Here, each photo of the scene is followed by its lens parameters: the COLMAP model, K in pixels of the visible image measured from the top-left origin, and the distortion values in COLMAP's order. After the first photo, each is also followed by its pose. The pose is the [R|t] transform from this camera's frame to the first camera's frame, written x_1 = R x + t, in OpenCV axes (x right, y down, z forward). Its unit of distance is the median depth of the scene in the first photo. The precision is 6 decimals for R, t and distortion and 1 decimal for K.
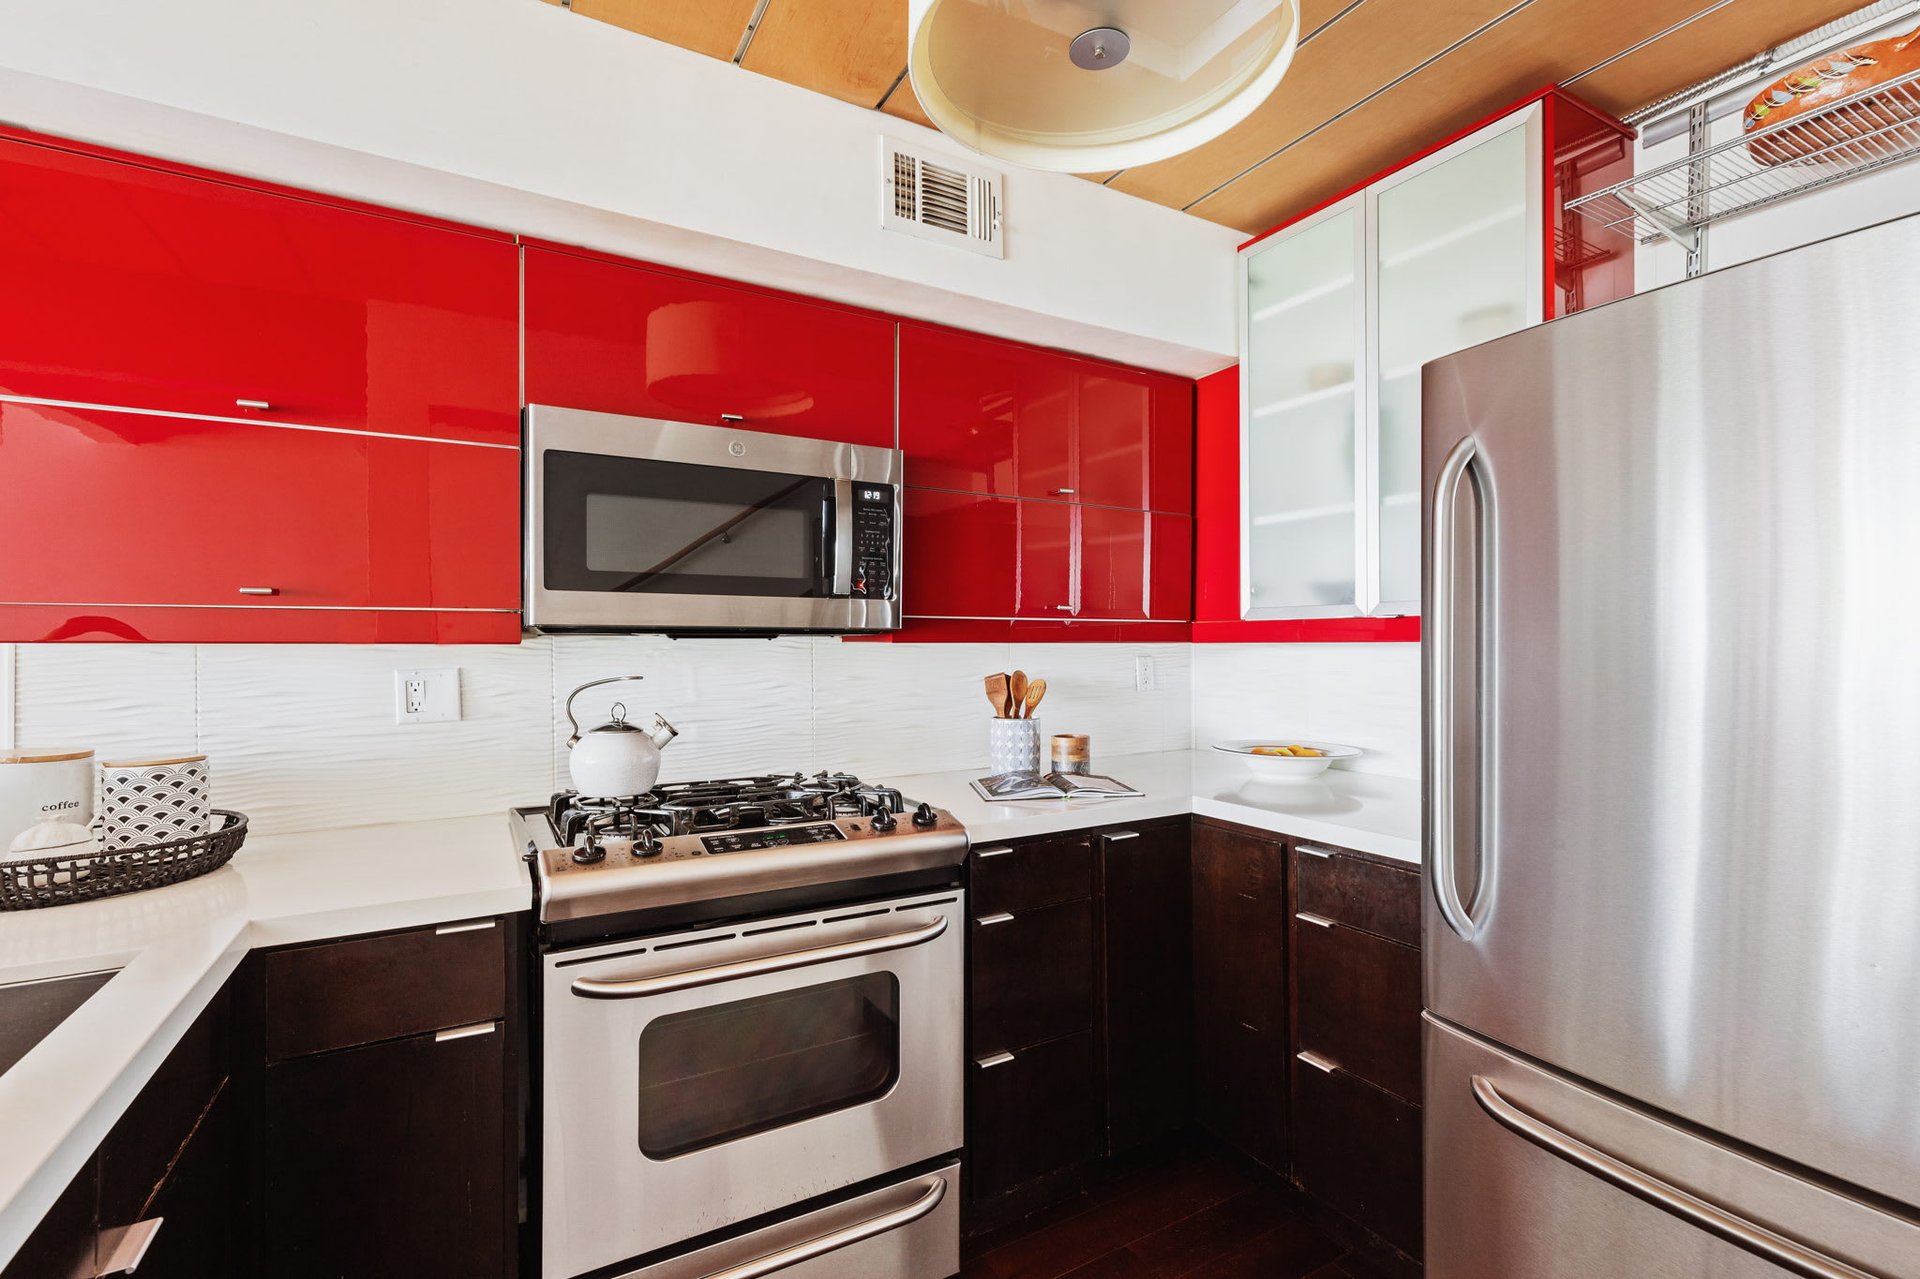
lens RADIAL K [[874.6, 0, 962.2], [0, 874.6, 646.6], [0, 0, 1]] dist [0.002741, -0.000113]
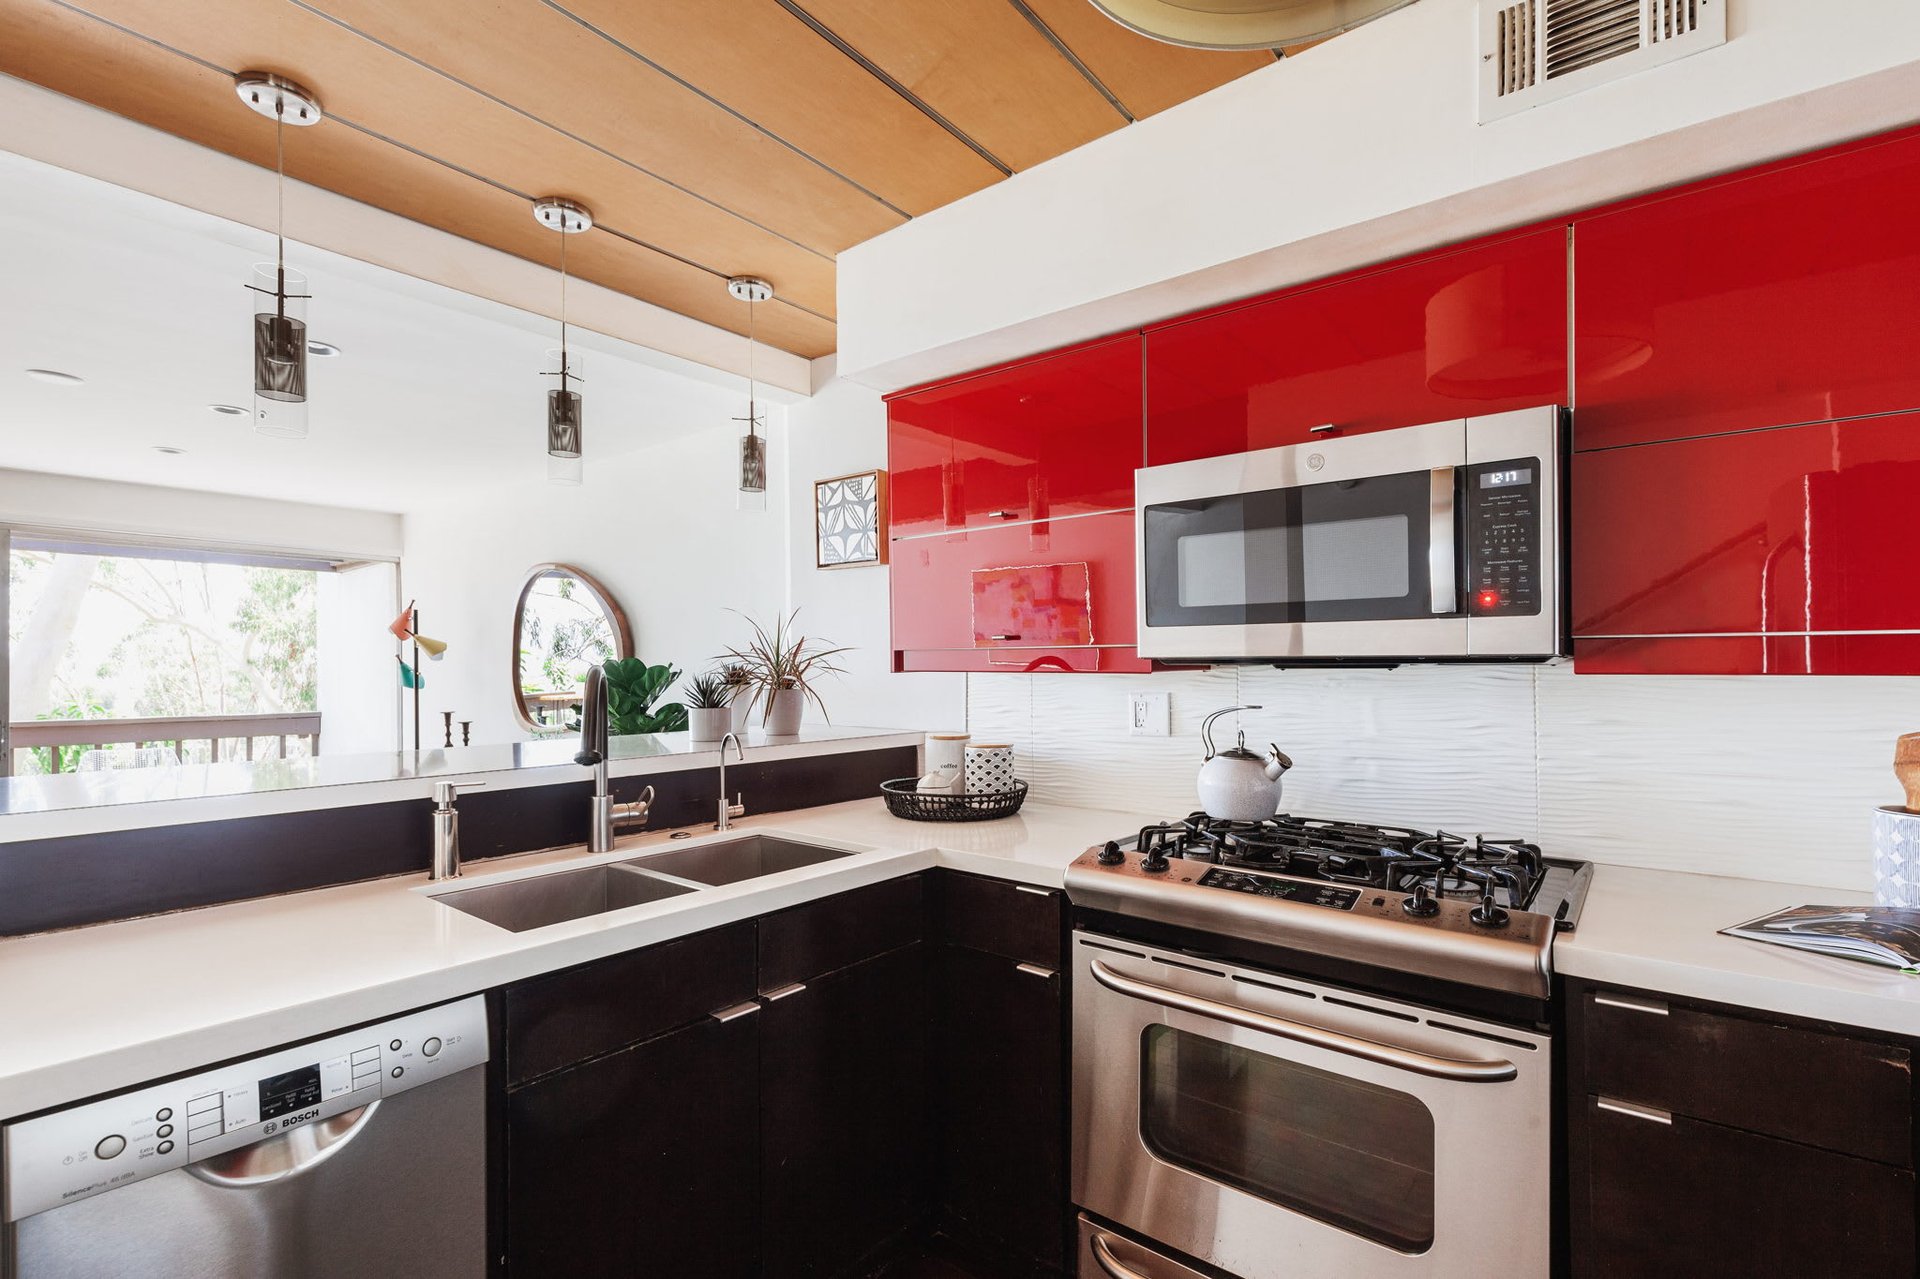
lens RADIAL K [[873.7, 0, 955.6], [0, 873.7, 667.7], [0, 0, 1]] dist [0.002652, -0.000380]
pose [[0.363294, 0.001120, -0.931674, 0.451998], [-0.003397, 0.999994, -0.000122, -0.008842], [0.931668, 0.003209, 0.363296, 0.307791]]
